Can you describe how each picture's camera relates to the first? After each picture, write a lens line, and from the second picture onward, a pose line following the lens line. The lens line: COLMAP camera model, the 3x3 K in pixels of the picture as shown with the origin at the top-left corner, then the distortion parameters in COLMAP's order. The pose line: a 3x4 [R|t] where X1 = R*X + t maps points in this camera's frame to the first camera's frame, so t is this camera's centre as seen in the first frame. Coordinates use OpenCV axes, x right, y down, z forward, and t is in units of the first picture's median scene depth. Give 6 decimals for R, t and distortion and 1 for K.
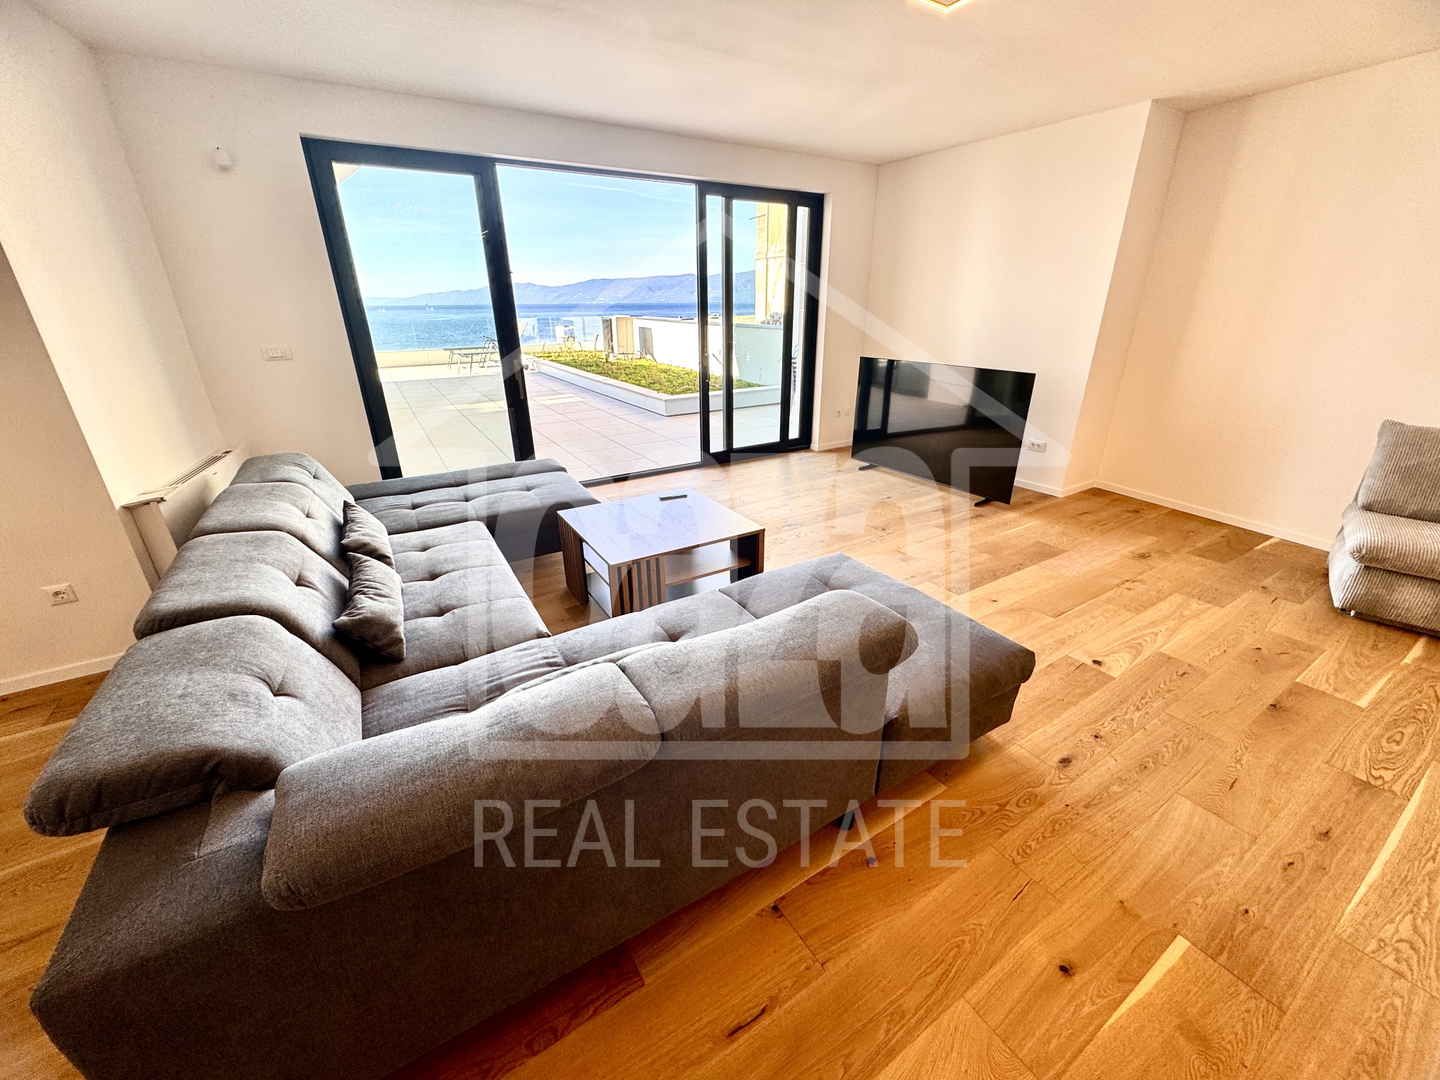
lens RADIAL K [[576.9, 0, 720.8], [0, 576.9, 538.2], [0, 0, 1]] dist [-0.003720, 0.000300]
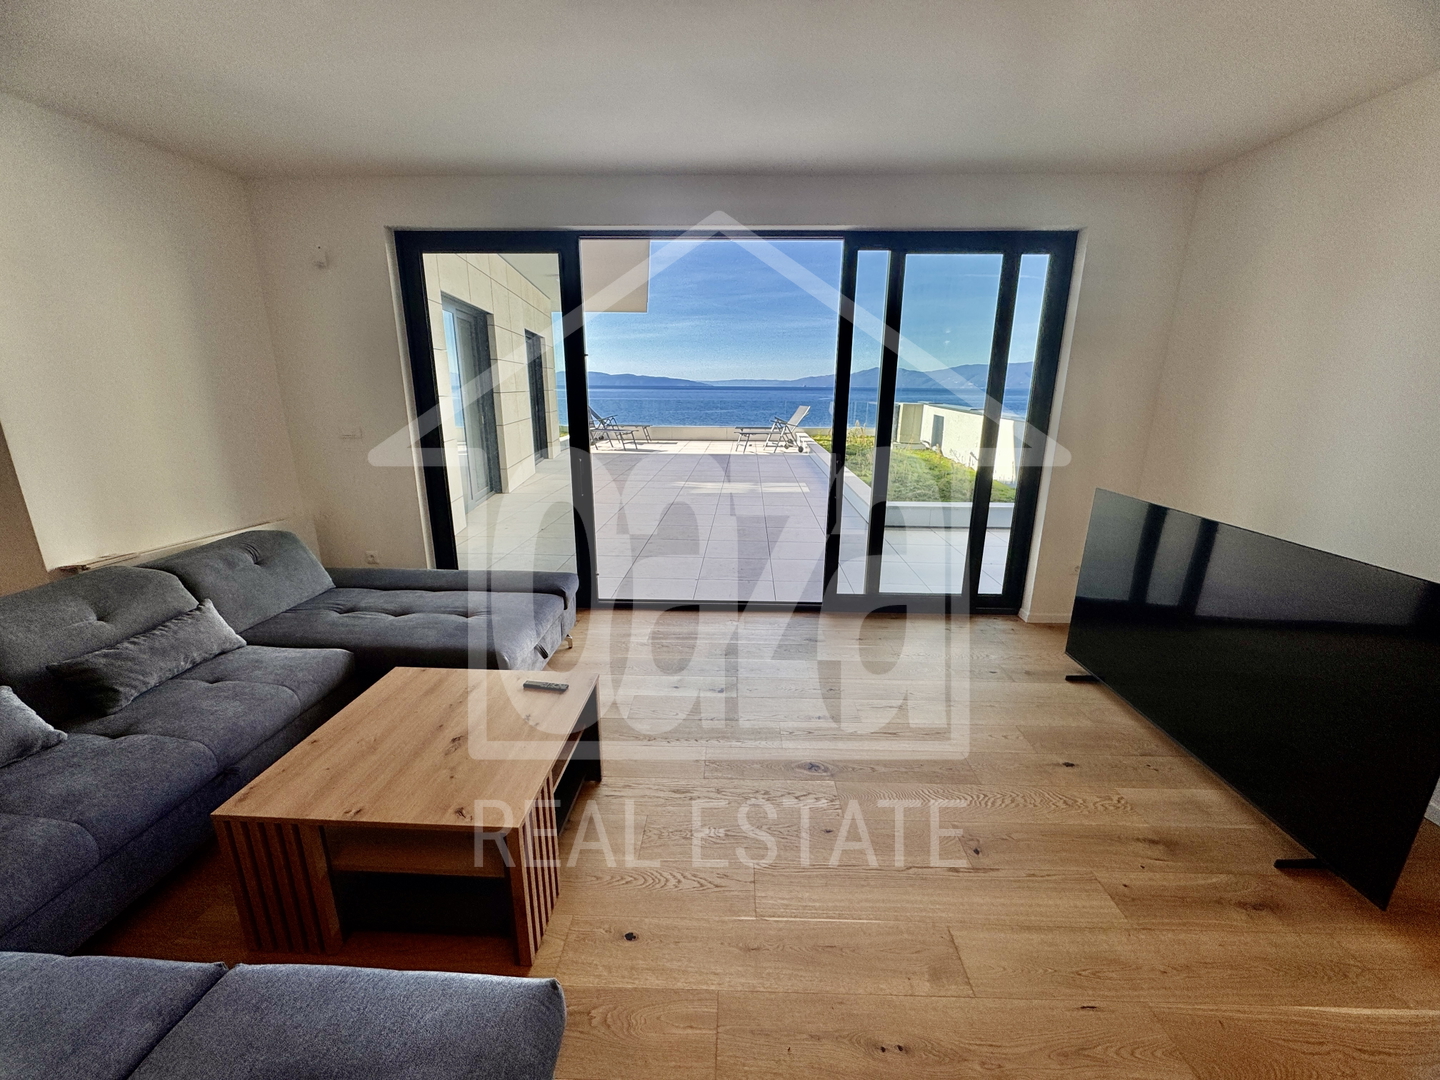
lens RADIAL K [[576.9, 0, 720.8], [0, 576.9, 538.2], [0, 0, 1]] dist [-0.003720, 0.000300]
pose [[0.834665, 0.150287, -0.529857, 0.271295], [-0.221595, 0.972383, -0.073266, -0.157131], [0.504213, 0.178566, 0.844916, 0.374396]]
